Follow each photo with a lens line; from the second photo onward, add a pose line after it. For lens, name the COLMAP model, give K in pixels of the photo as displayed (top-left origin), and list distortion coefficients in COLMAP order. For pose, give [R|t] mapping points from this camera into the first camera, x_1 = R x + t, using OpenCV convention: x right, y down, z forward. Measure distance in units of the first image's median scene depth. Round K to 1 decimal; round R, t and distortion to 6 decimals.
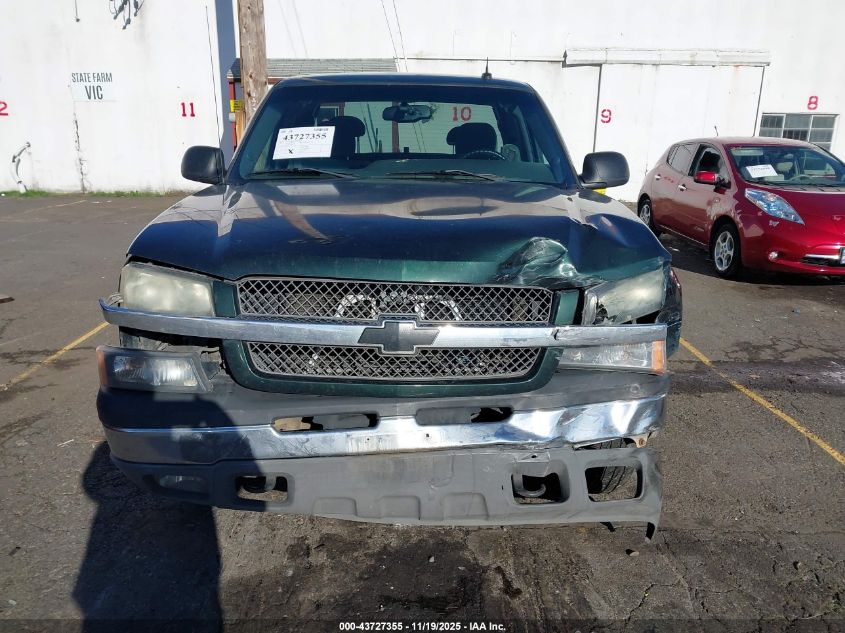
lens RADIAL K [[697.8, 0, 425.8], [0, 697.8, 317.9], [0, 0, 1]] dist [0.053079, -0.034745]
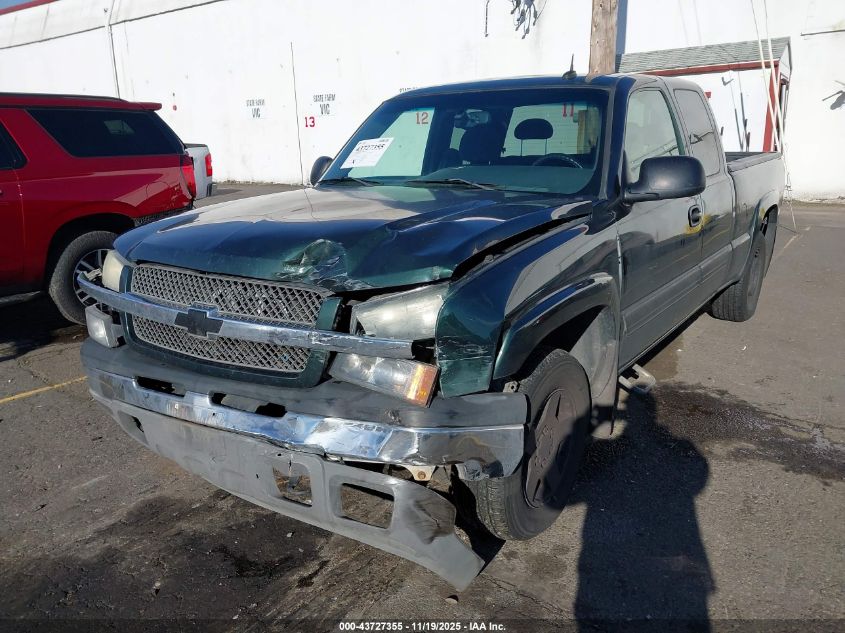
lens RADIAL K [[697.8, 0, 425.7], [0, 697.8, 315.2], [0, 0, 1]] dist [0.053079, -0.034745]
pose [[0.789101, 0.130473, -0.600247, 0.591581], [-0.126105, 0.990777, 0.049579, -0.057924], [0.601180, 0.036572, 0.798276, 0.176626]]
